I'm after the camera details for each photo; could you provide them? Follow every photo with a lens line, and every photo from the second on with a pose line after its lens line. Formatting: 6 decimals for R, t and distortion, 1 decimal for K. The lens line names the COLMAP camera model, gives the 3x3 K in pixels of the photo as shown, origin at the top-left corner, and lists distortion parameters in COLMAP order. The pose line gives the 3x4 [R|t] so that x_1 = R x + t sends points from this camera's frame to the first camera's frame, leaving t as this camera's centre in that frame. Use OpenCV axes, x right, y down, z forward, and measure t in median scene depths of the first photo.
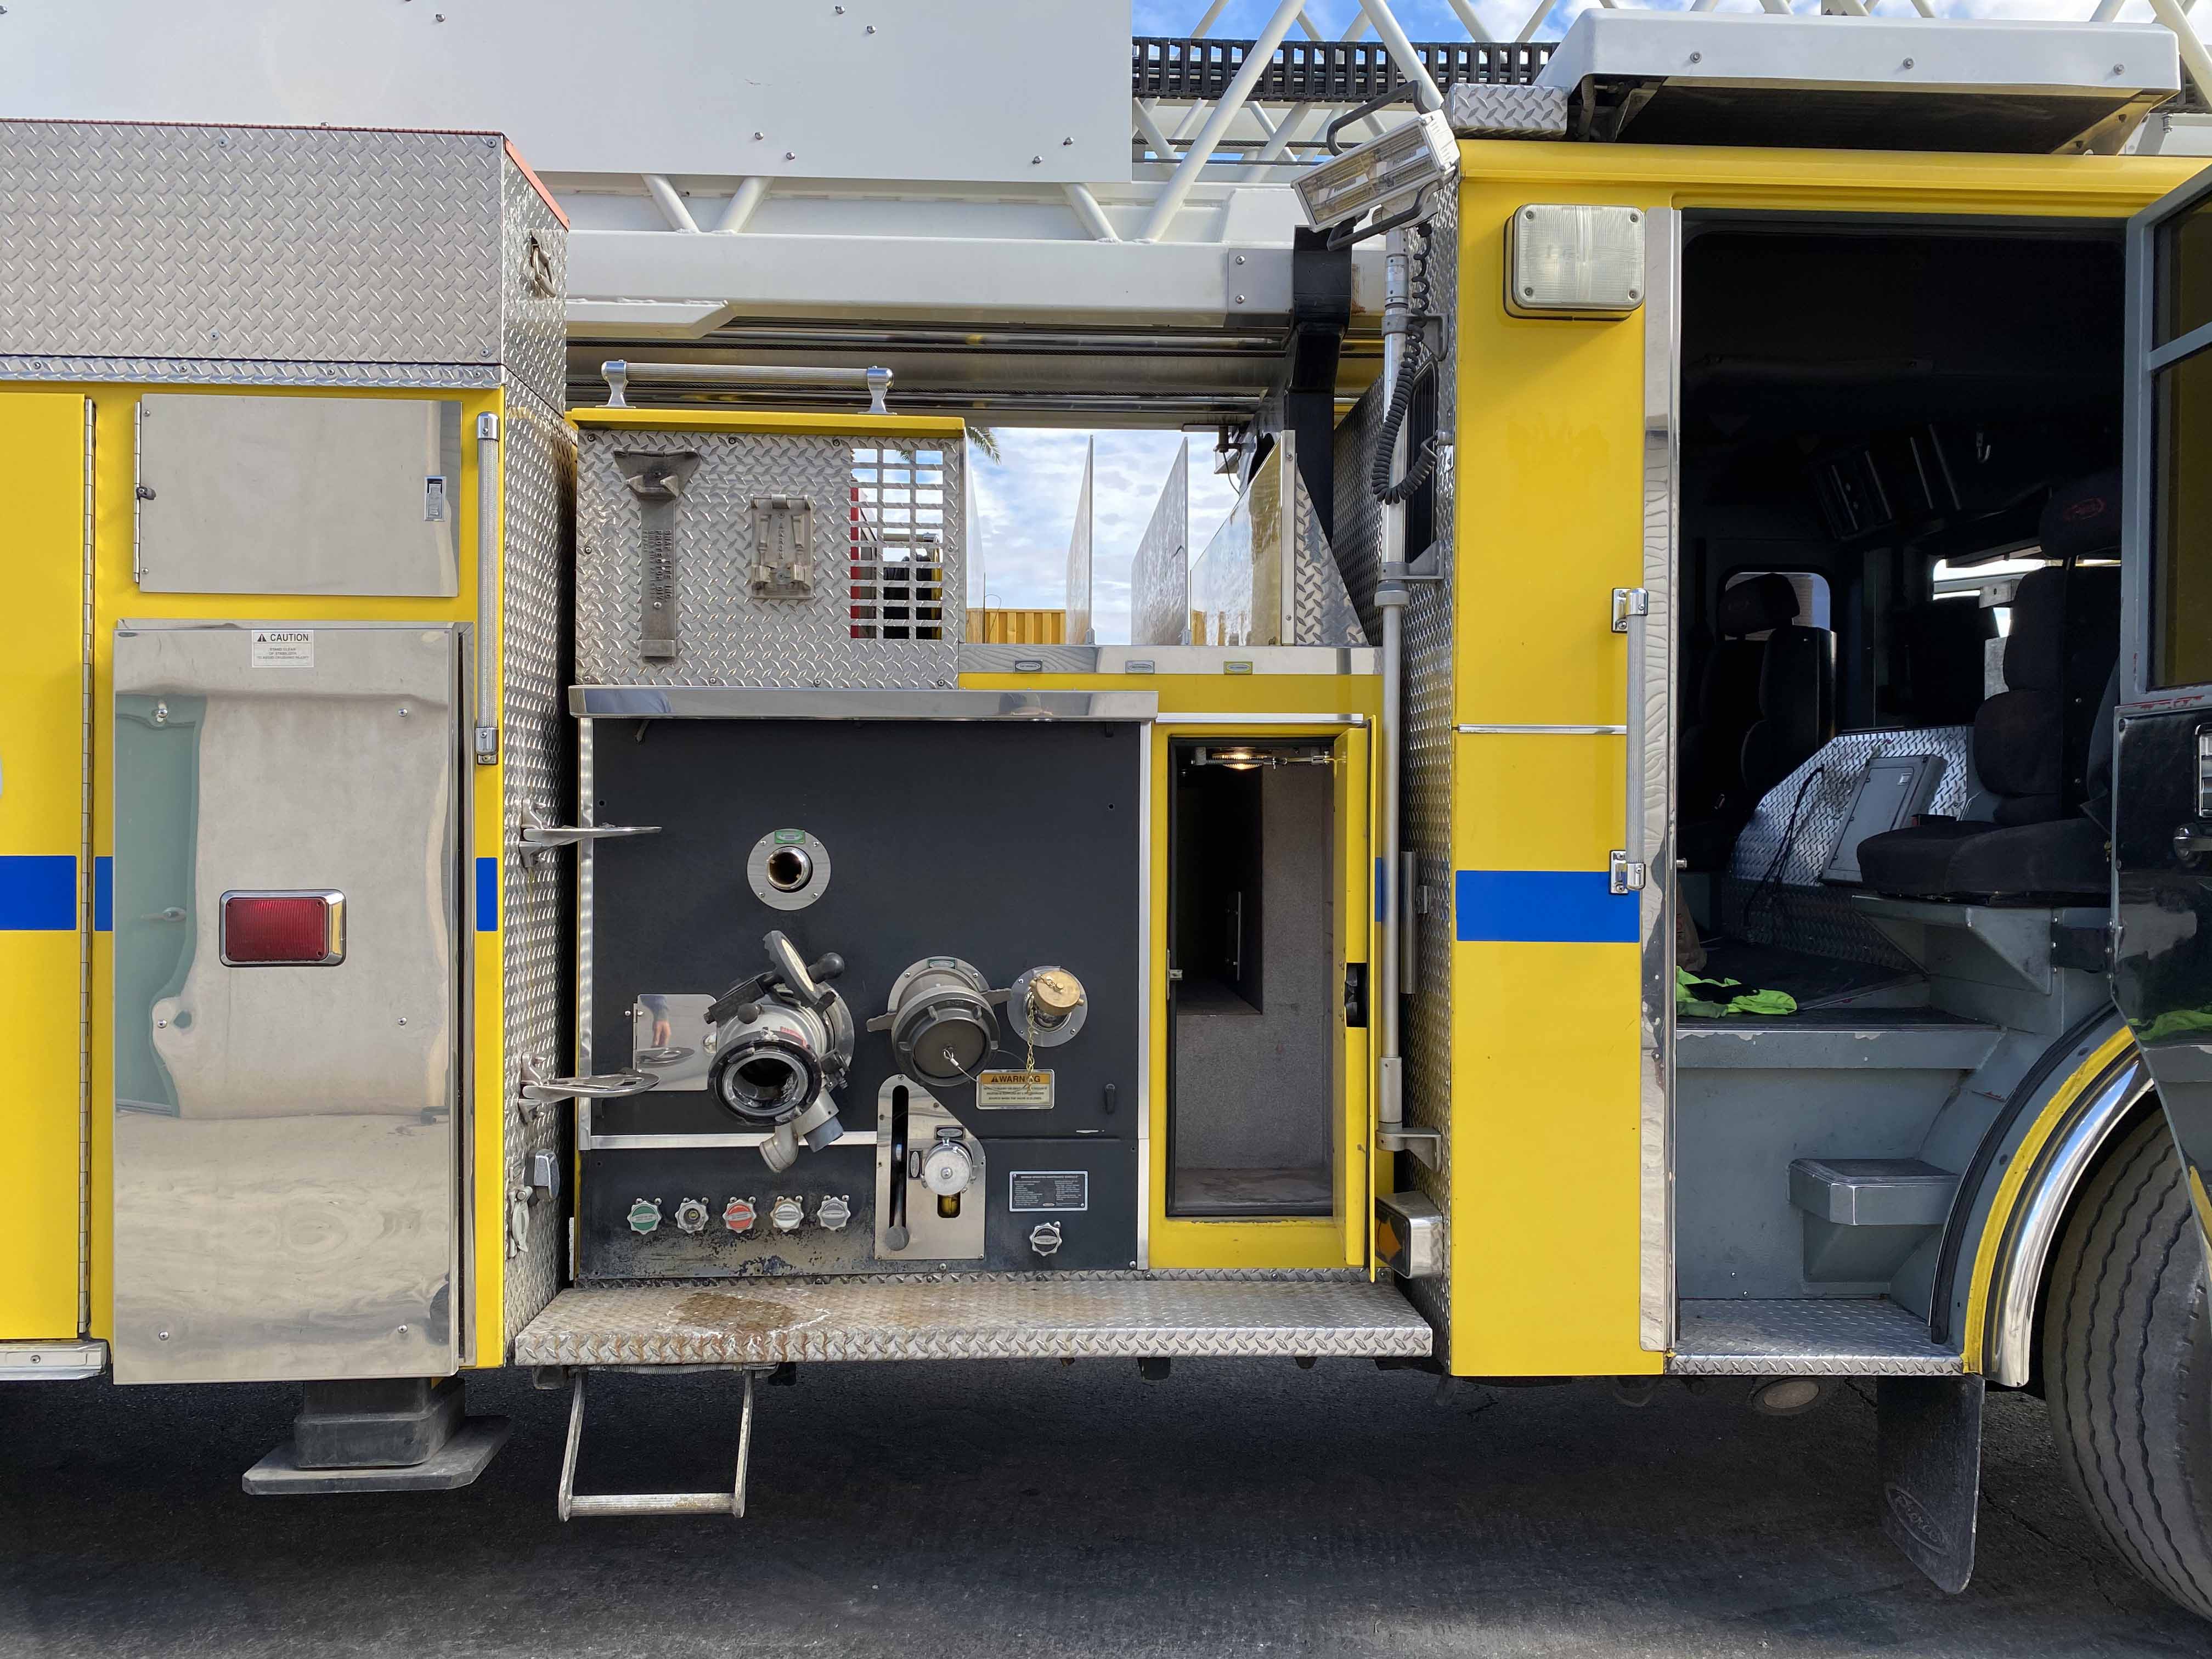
lens RADIAL K [[1670.6, 0, 1106.0], [0, 1670.6, 829.5], [0, 0, 1]] dist [0.035384, -0.032130]
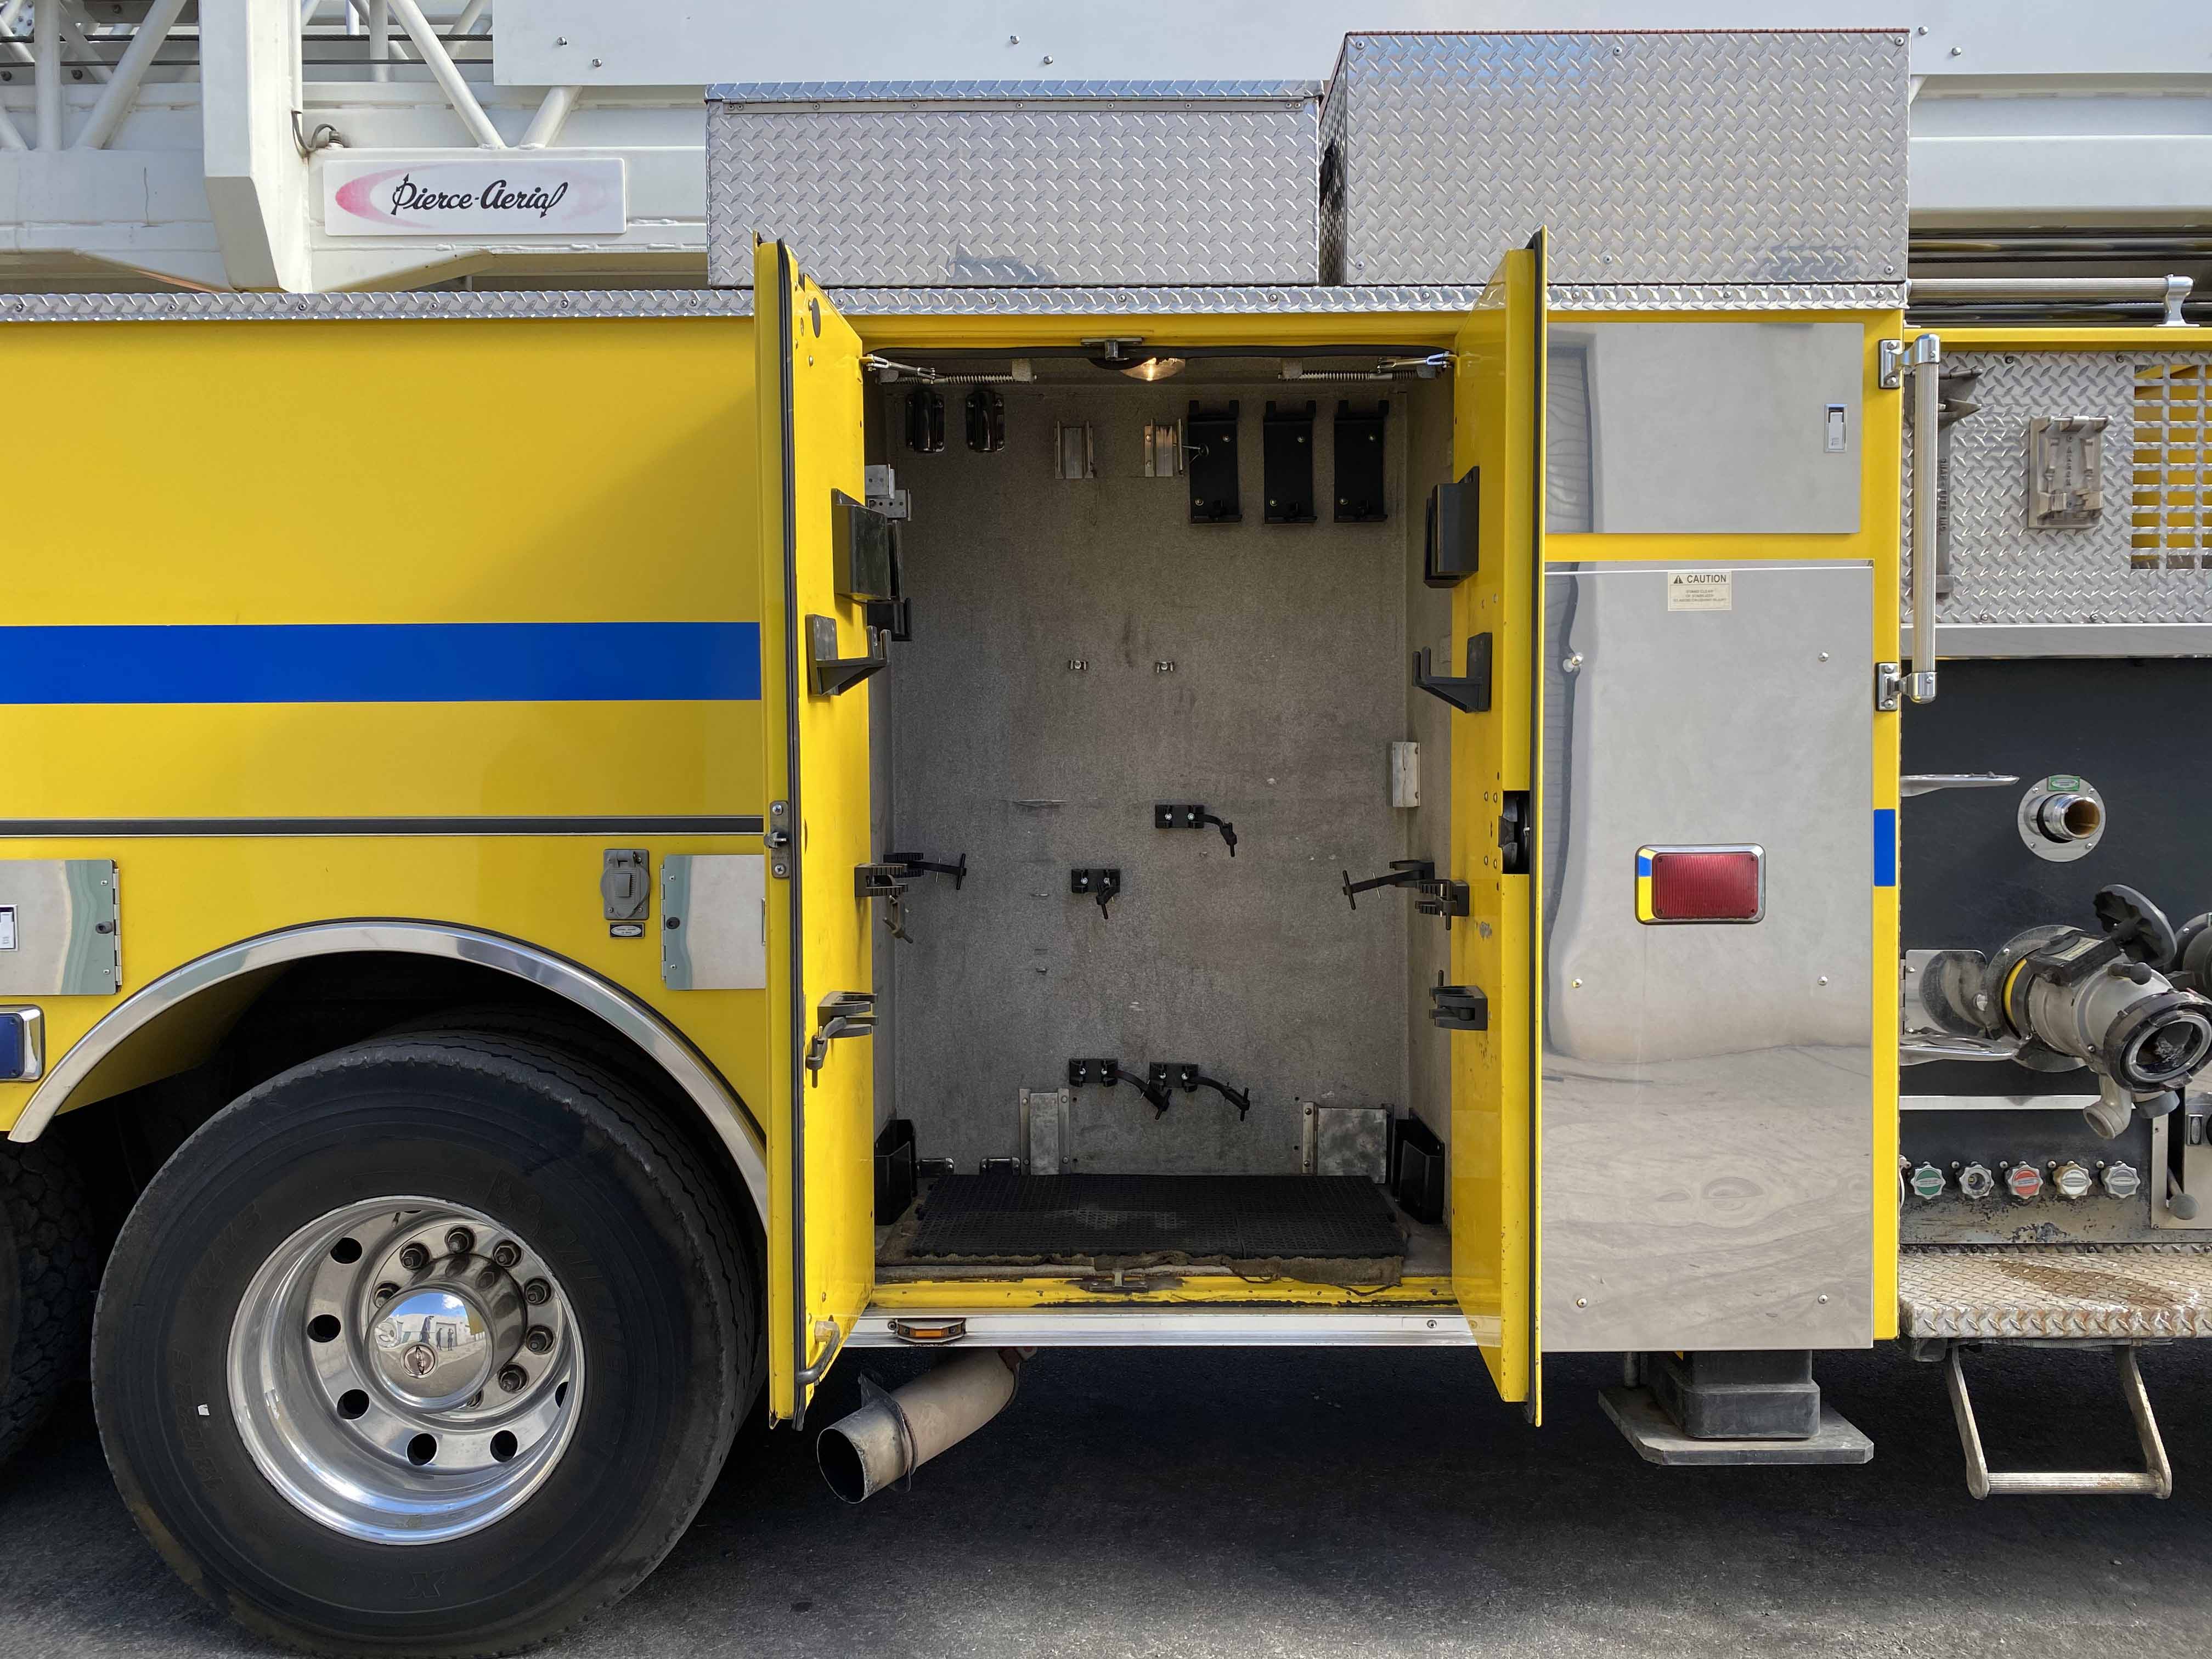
lens RADIAL K [[1670.6, 0, 1106.0], [0, 1670.6, 829.5], [0, 0, 1]] dist [0.035384, -0.032130]
pose [[0.999029, -0.004259, -0.043842, -0.700861], [0.006081, 0.999120, 0.041502, -0.012527], [0.043626, -0.041728, 0.998176, 0.029169]]
